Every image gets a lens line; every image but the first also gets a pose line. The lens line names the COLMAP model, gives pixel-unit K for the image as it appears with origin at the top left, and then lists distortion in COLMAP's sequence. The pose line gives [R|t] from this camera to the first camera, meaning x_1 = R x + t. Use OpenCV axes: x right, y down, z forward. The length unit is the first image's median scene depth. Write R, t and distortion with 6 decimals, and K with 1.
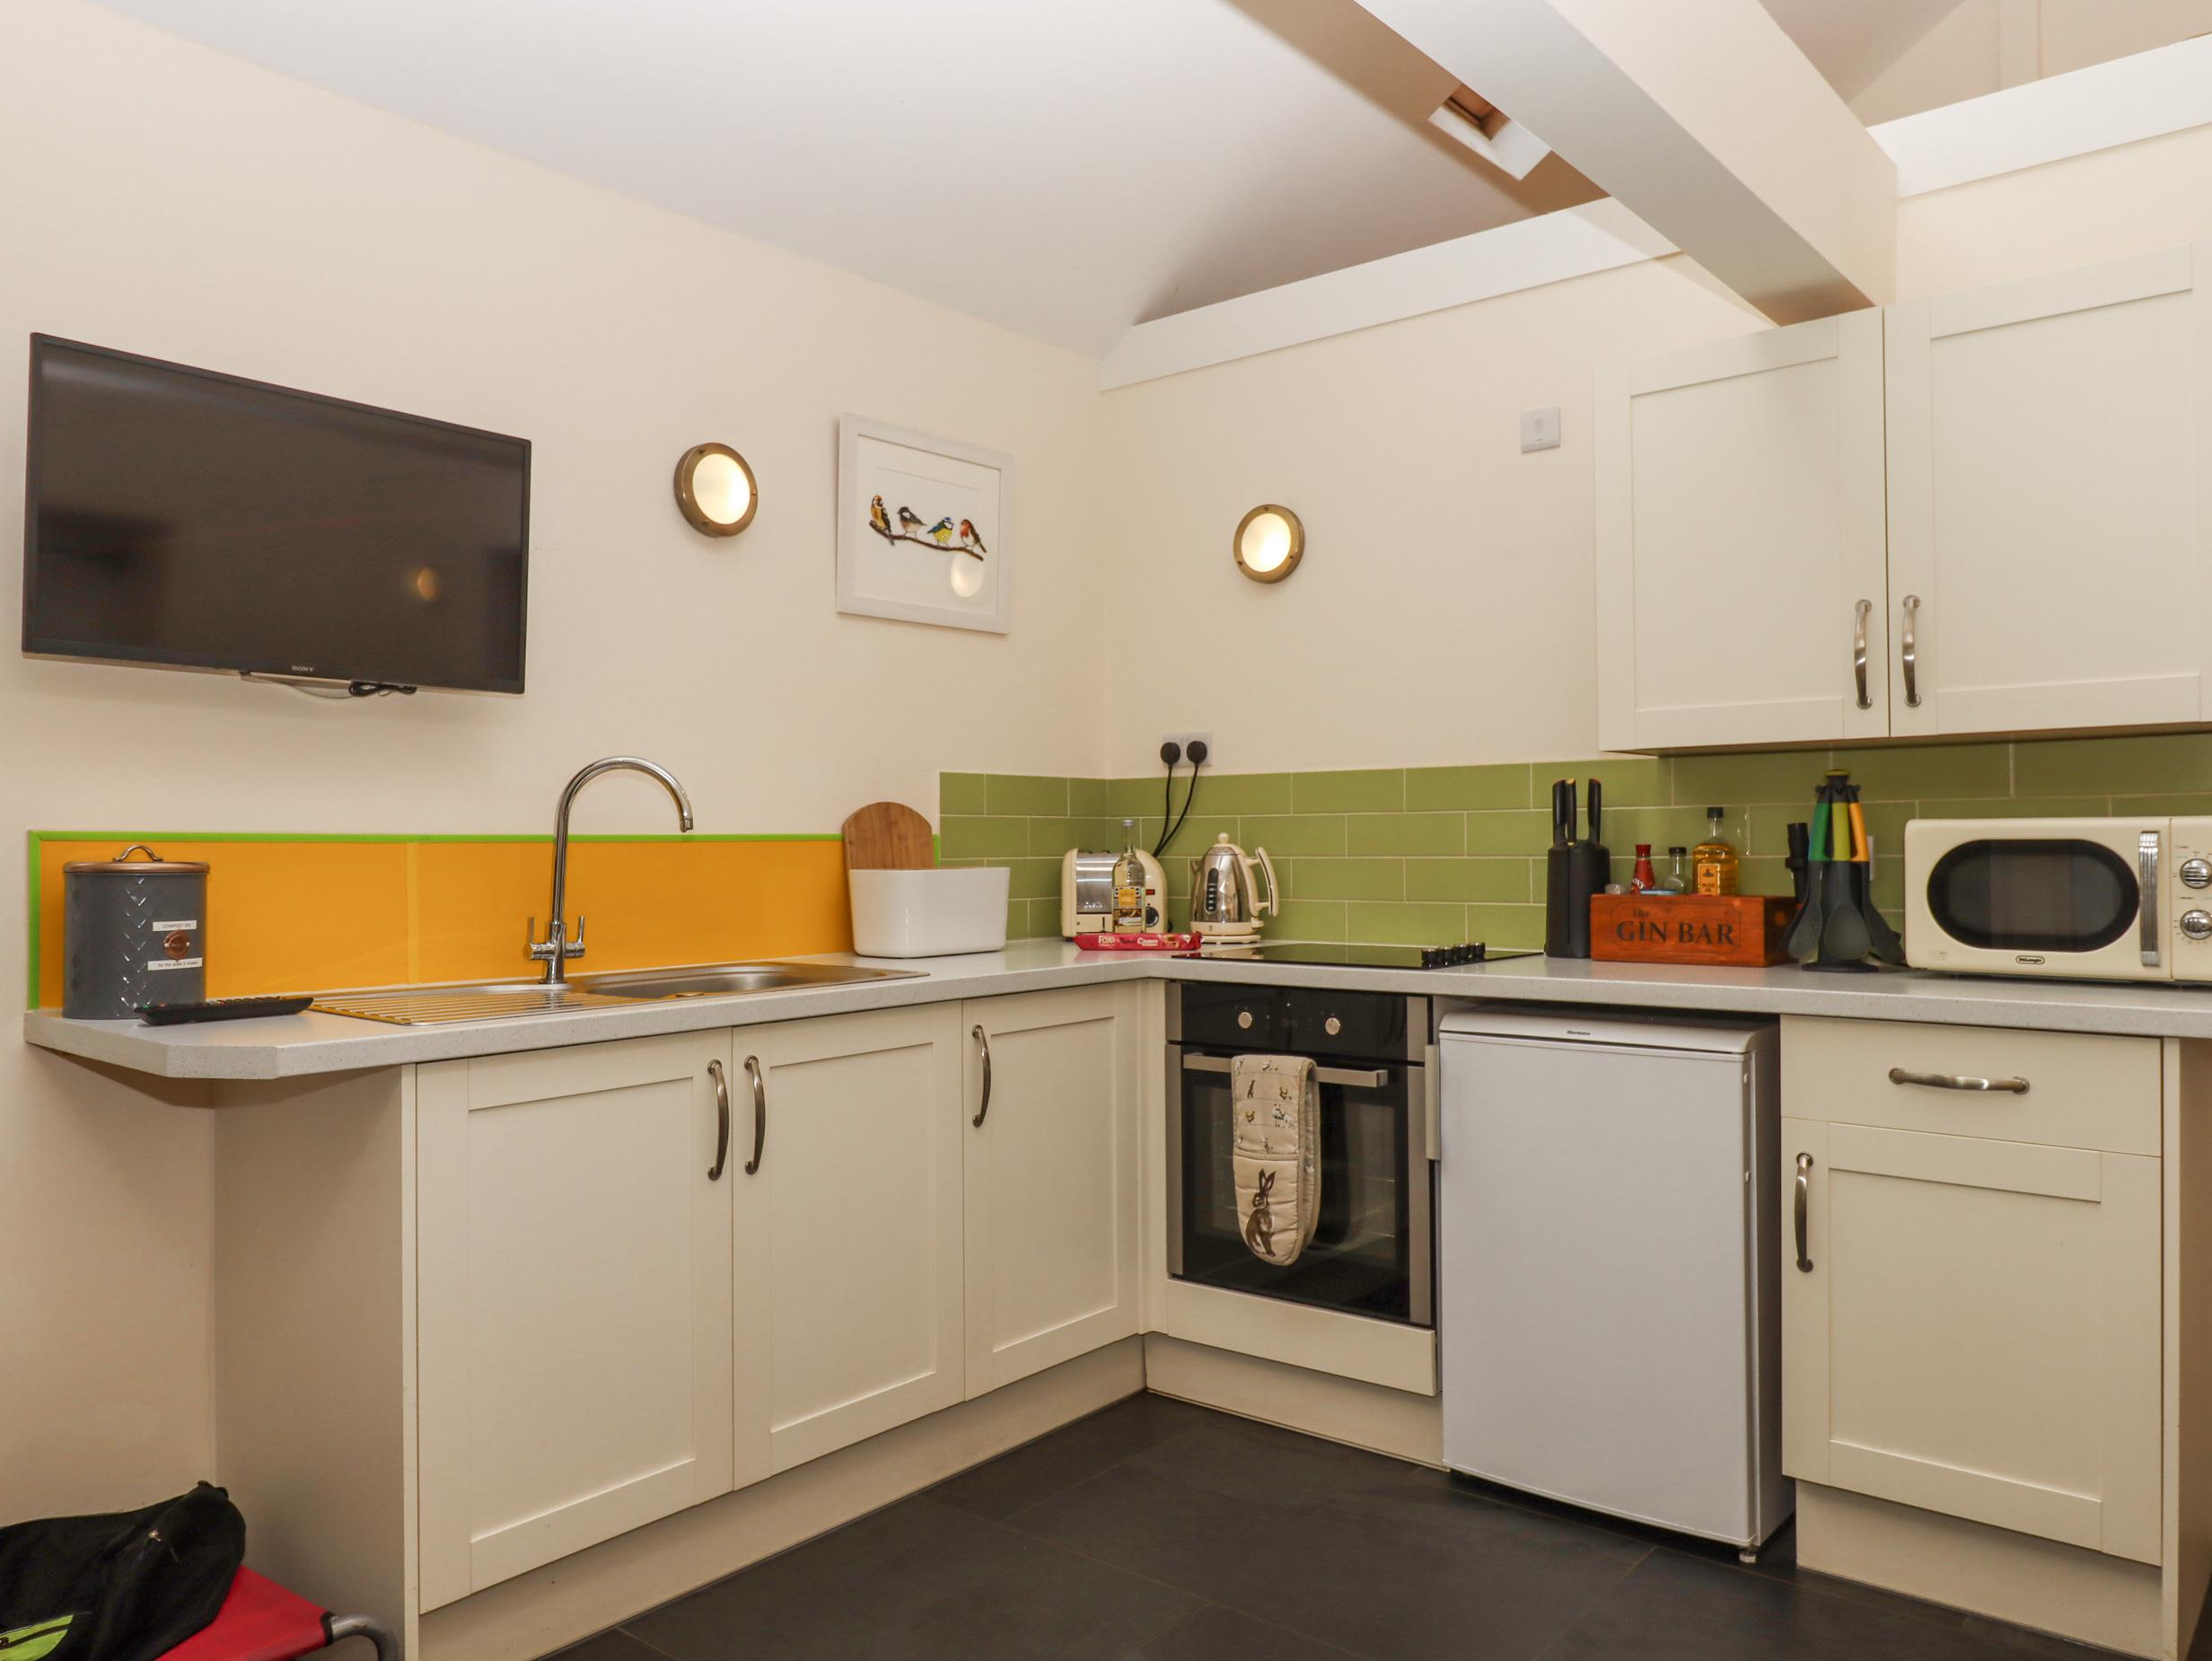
lens RADIAL K [[1614.9, 0, 1106.0], [0, 1614.9, 830.5], [0, 0, 1]] dist [-0.000073, -0.006472]
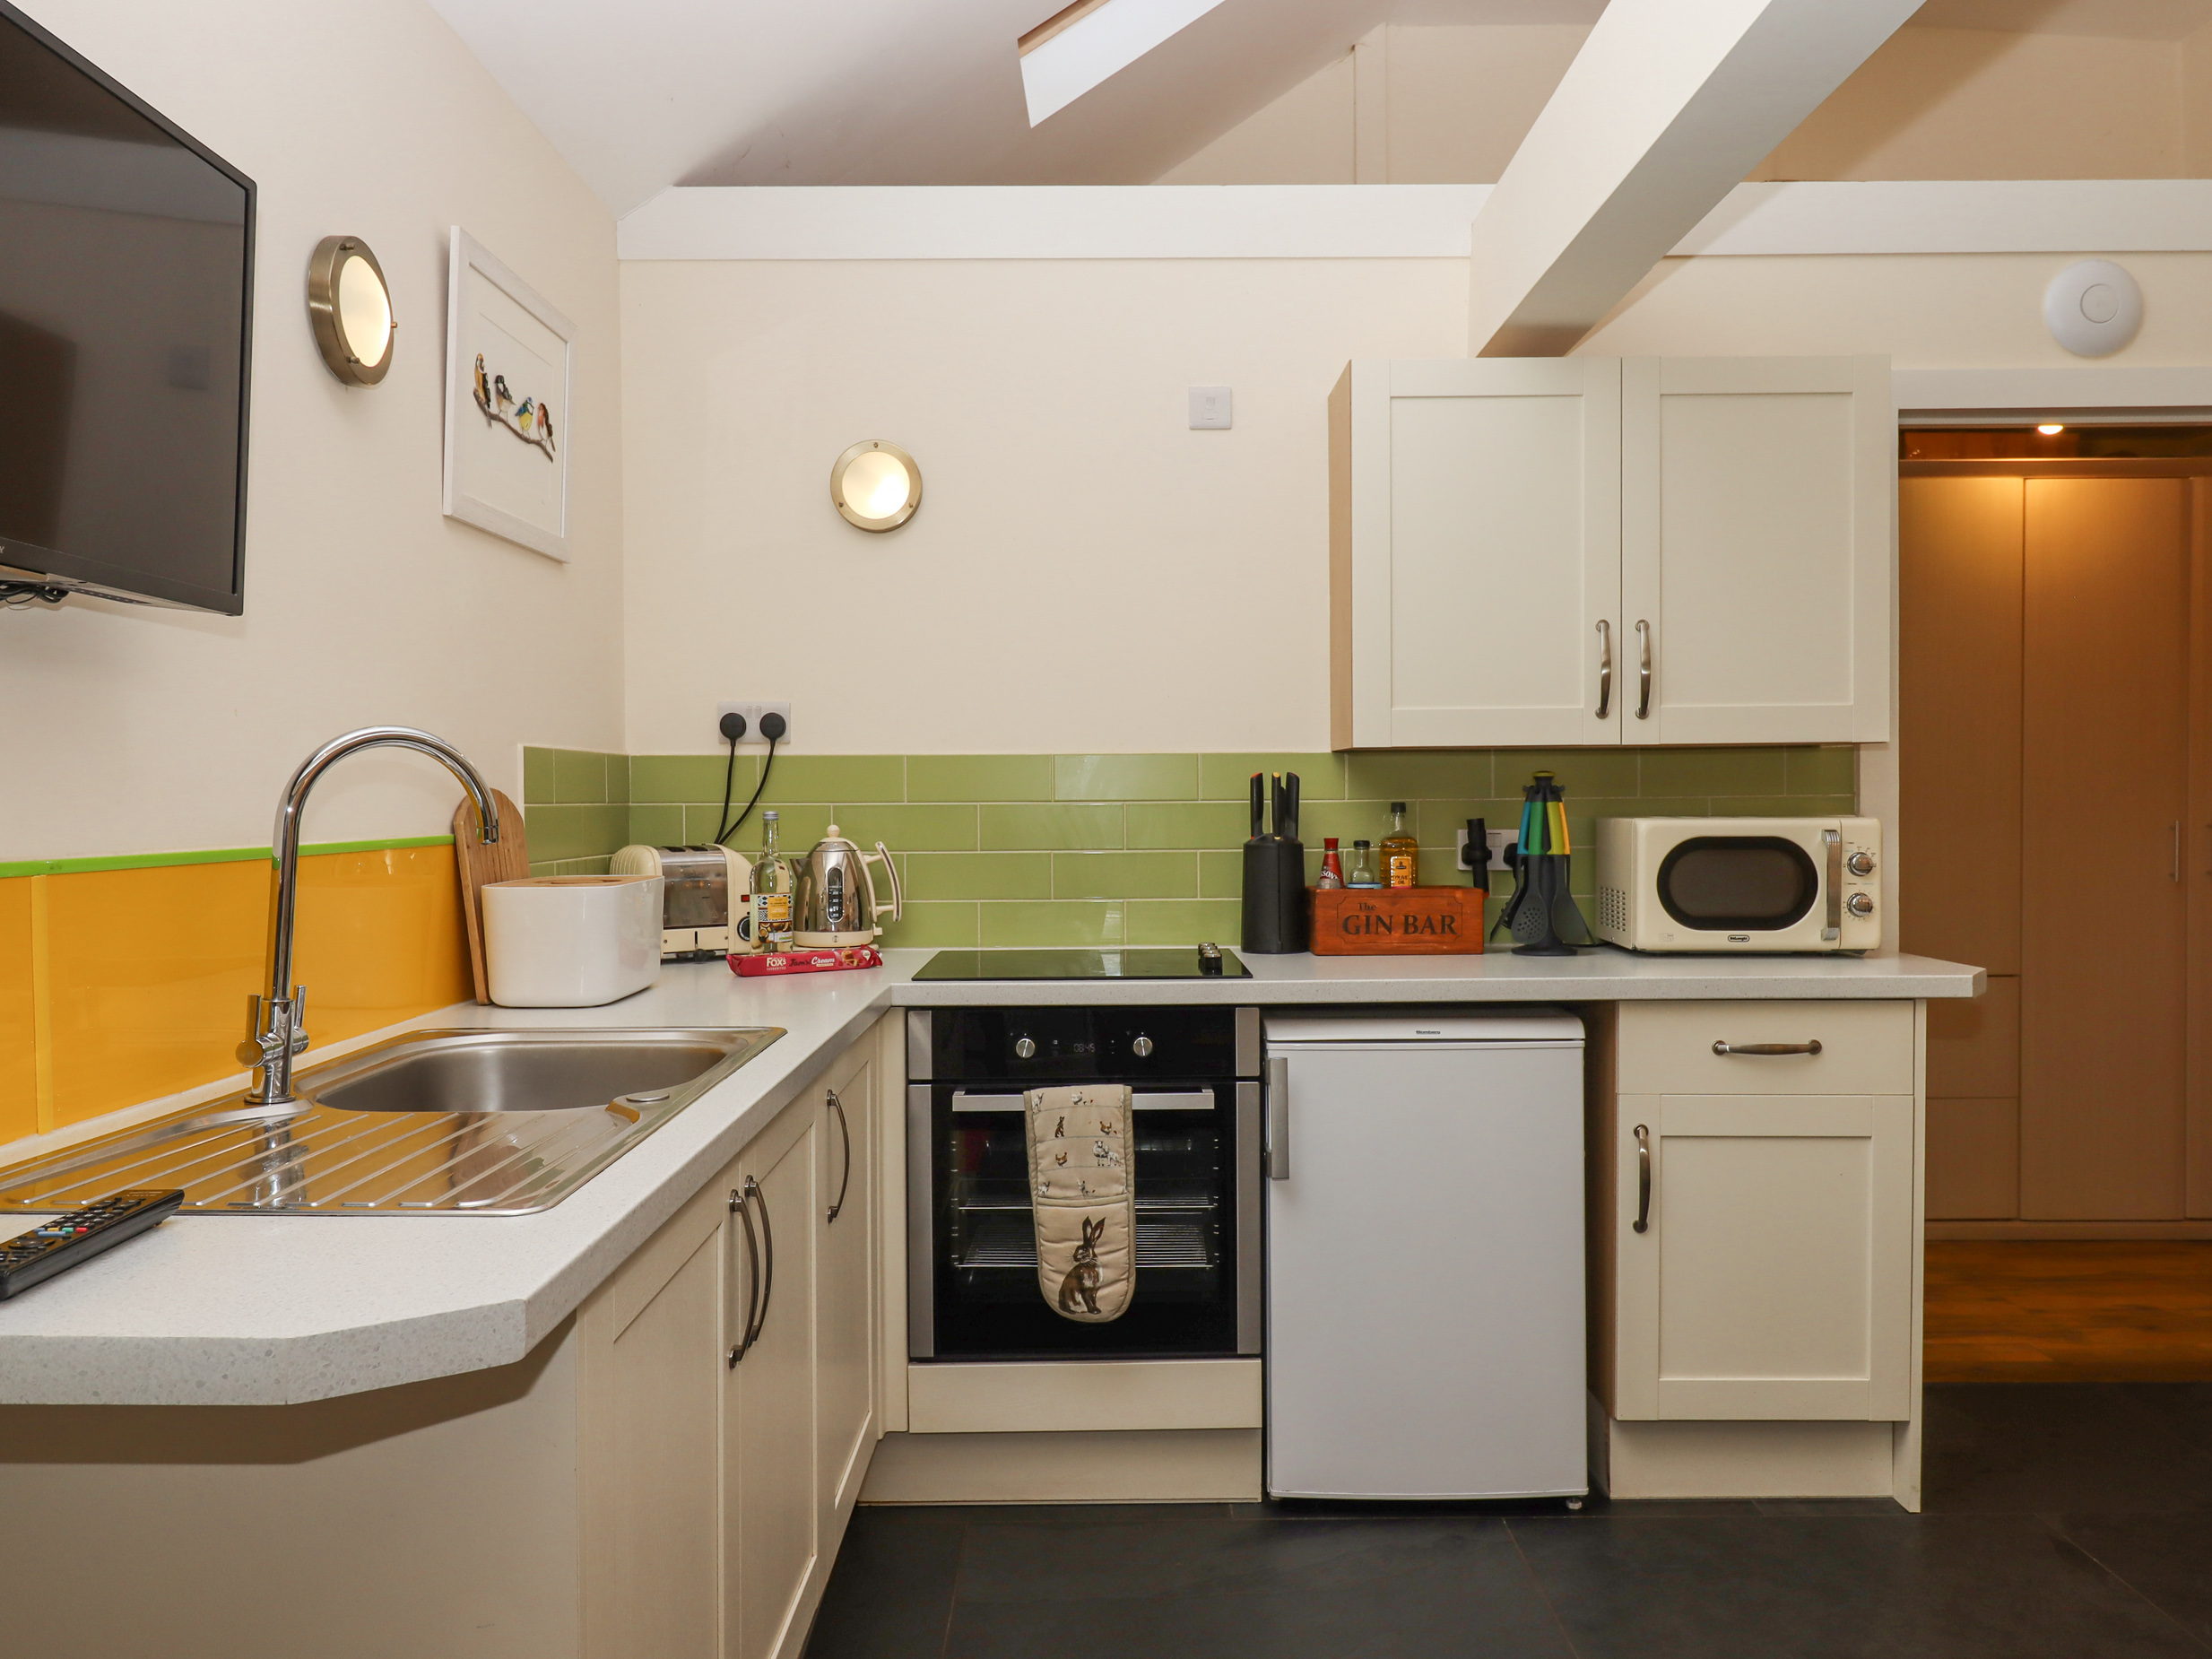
lens RADIAL K [[1650.8, 0, 1106.0], [0, 1650.8, 829.5], [0, 0, 1]] dist [0.005112, -0.004317]
pose [[0.763481, -0.010502, 0.645745, -0.471029], [-0.005471, 0.999727, 0.022728, -0.020654], [-0.645807, -0.020885, 0.763215, 0.315095]]
